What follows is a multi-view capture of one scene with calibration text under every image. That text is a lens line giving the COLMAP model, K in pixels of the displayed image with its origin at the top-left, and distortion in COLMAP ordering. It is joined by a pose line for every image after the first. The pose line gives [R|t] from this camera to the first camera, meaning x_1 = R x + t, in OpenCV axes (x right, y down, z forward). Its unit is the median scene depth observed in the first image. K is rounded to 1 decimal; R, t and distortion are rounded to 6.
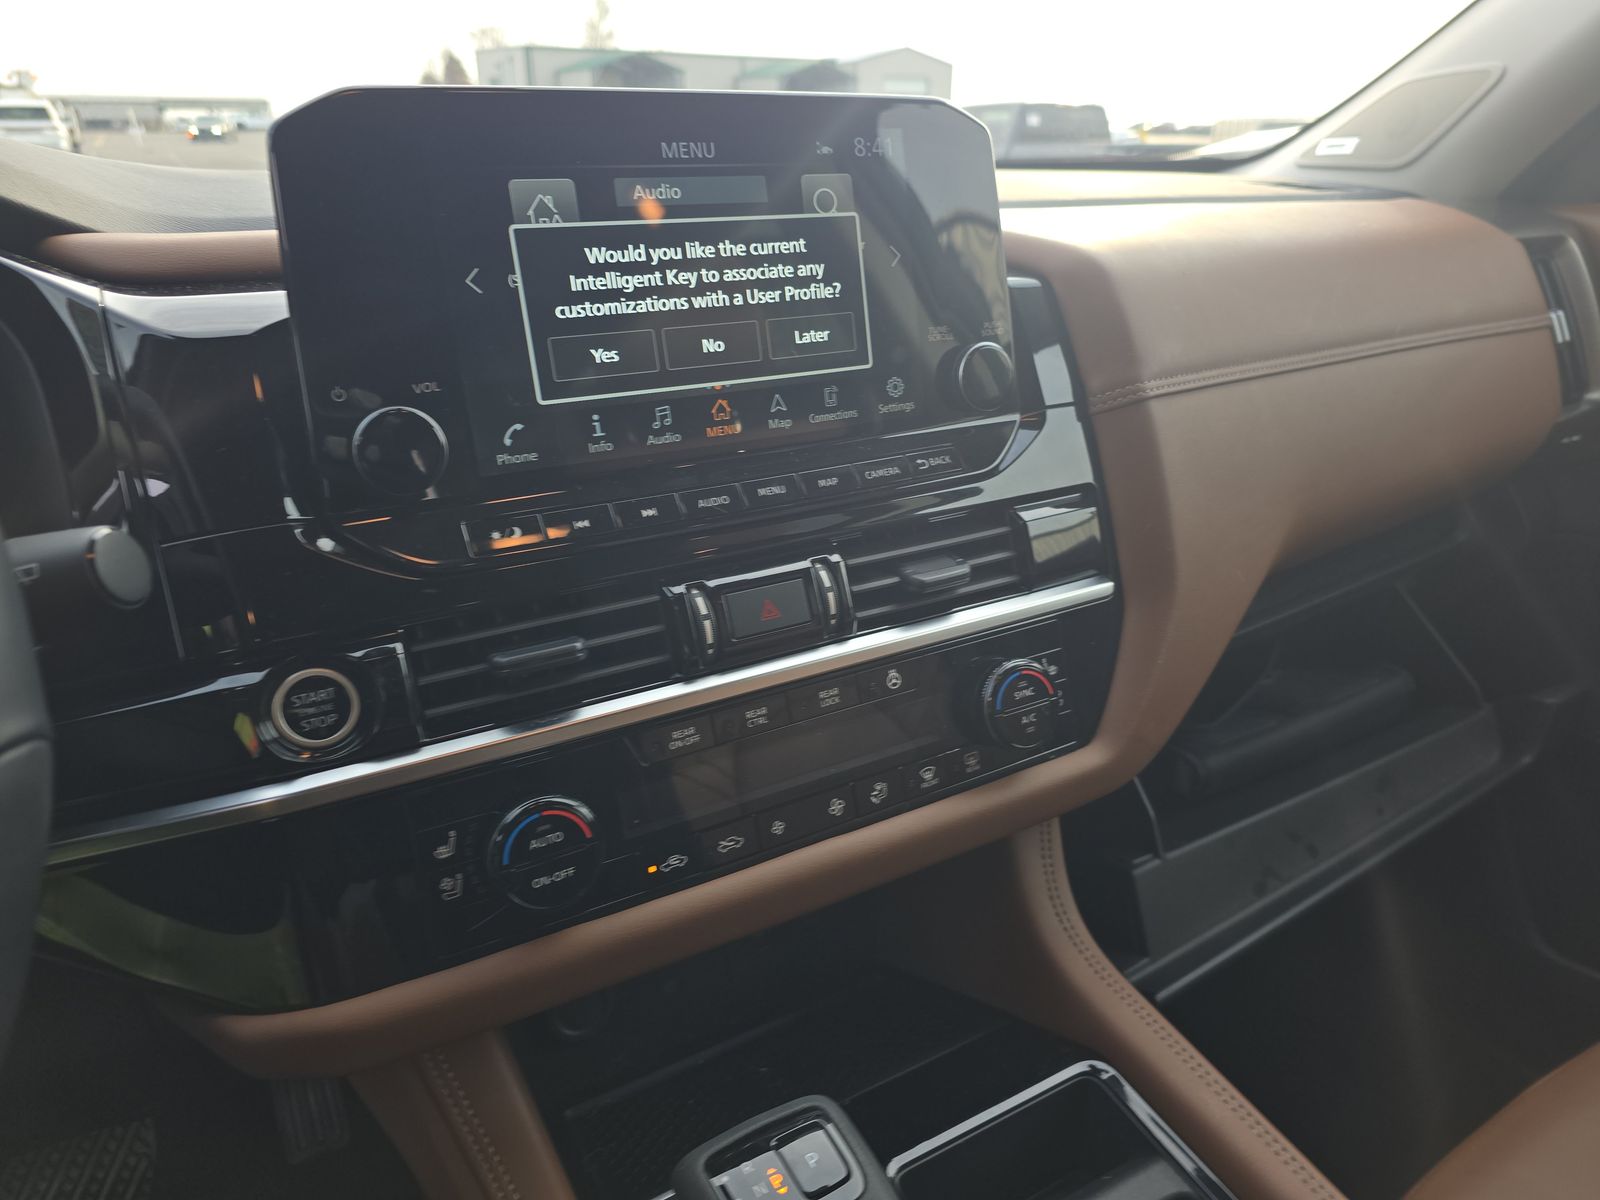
lens RADIAL K [[1055.3, 0, 800.0], [0, 1055.3, 600.0], [0, 0, 1]] dist [0.051273, -0.080168]
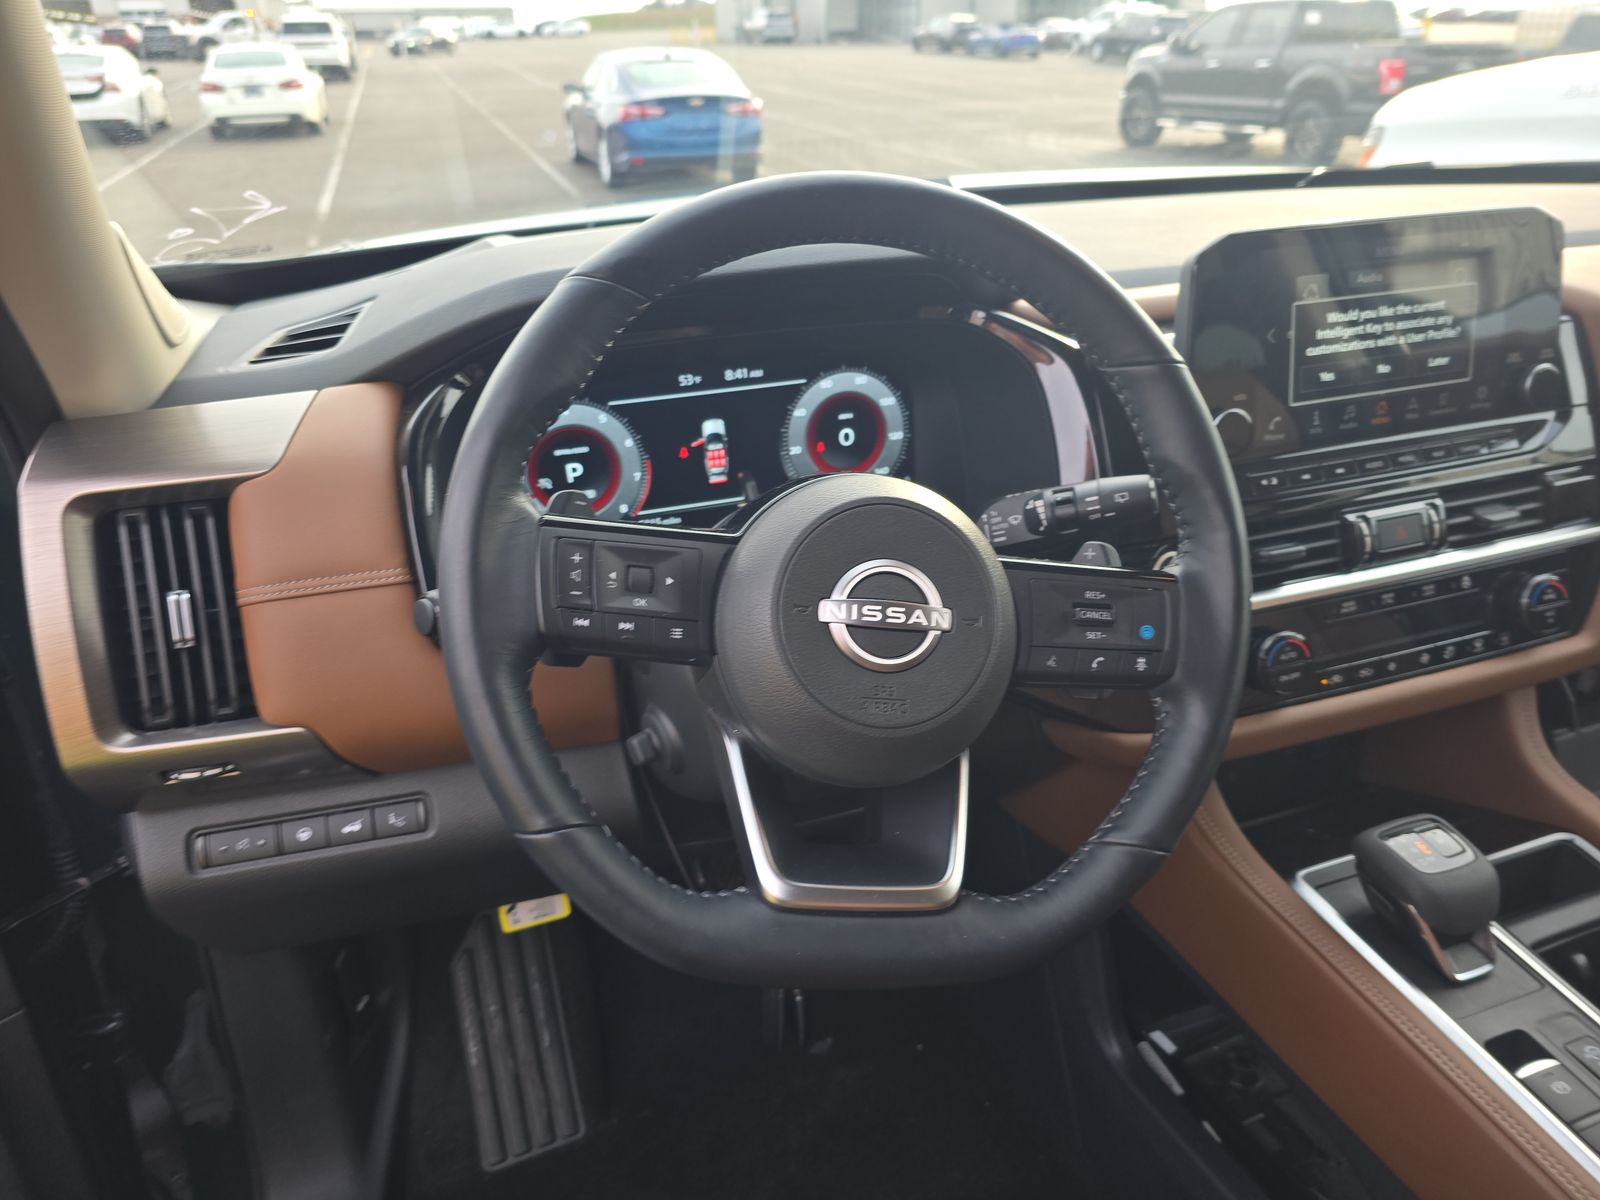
lens RADIAL K [[1055.3, 0, 800.0], [0, 1055.3, 600.0], [0, 0, 1]] dist [0.051273, -0.080168]
pose [[0.981579, 0.066953, -0.178943, -0.649931], [-0.052337, 0.994989, 0.085197, 0.021107], [0.183751, -0.074262, 0.980164, -0.797165]]
